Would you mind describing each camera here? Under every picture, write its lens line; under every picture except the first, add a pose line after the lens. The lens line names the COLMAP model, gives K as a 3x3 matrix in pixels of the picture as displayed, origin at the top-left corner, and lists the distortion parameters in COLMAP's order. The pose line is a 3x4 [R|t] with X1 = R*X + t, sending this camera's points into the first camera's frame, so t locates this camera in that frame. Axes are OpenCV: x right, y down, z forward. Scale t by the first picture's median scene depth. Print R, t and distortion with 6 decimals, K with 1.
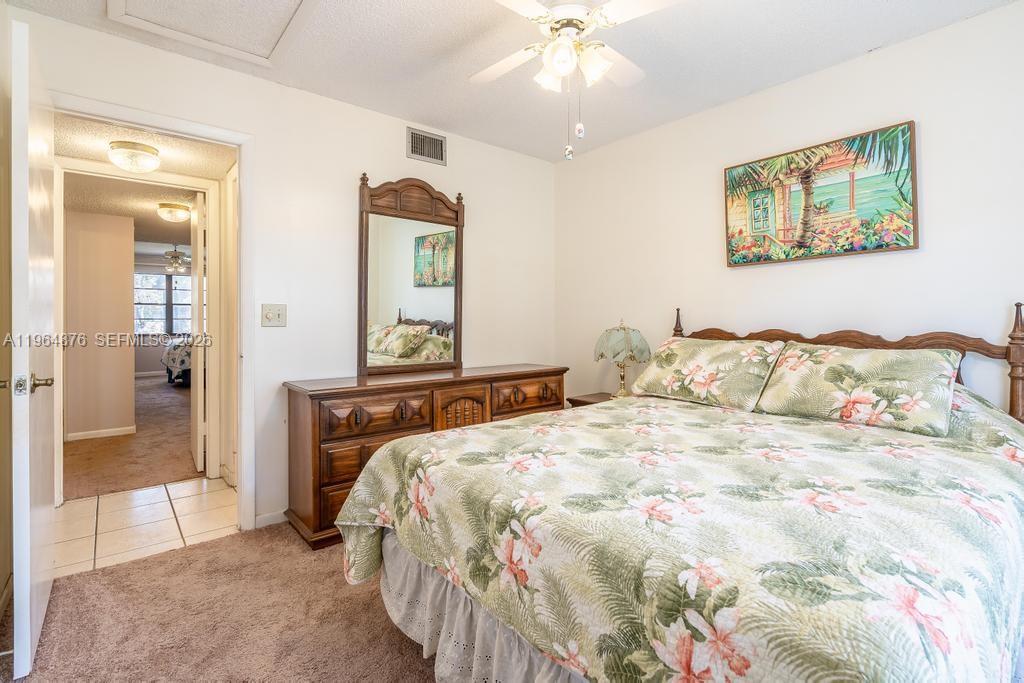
lens RADIAL K [[475.2, 0, 521.3], [0, 475.2, 319.1], [0, 0, 1]] dist [-0.008720, -0.000184]
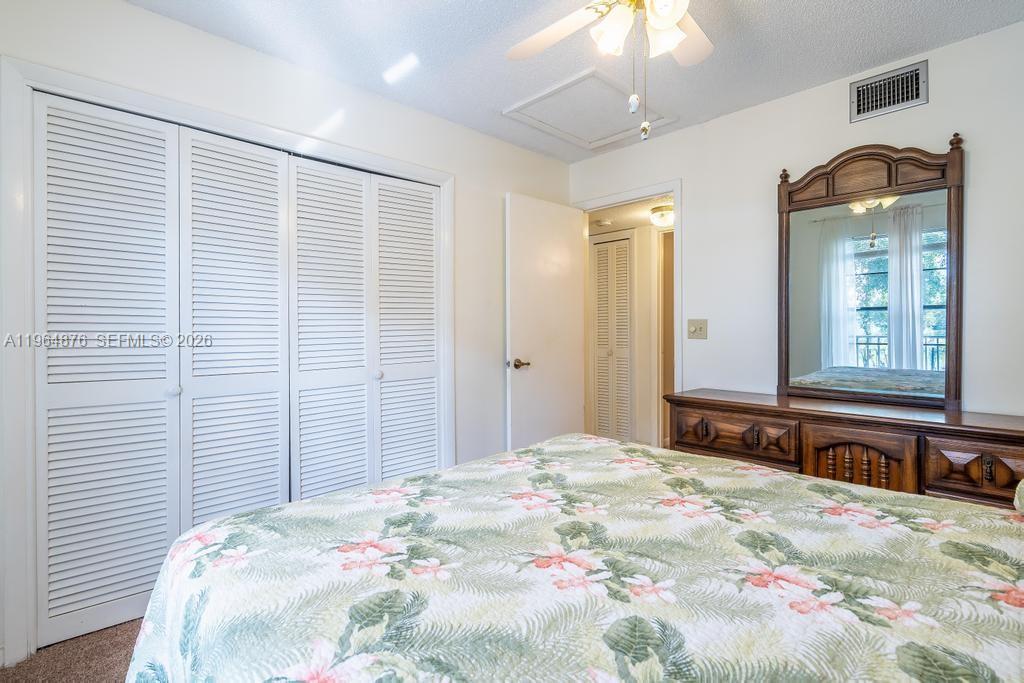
lens RADIAL K [[475.2, 0, 507.9], [0, 475.2, 332.5], [0, 0, 1]] dist [-0.008720, -0.000184]
pose [[0.075884, 0.004565, -0.997106, 0.525700], [0.004004, 0.999980, 0.004883, -0.005954], [0.997109, -0.004363, 0.075865, 0.412413]]
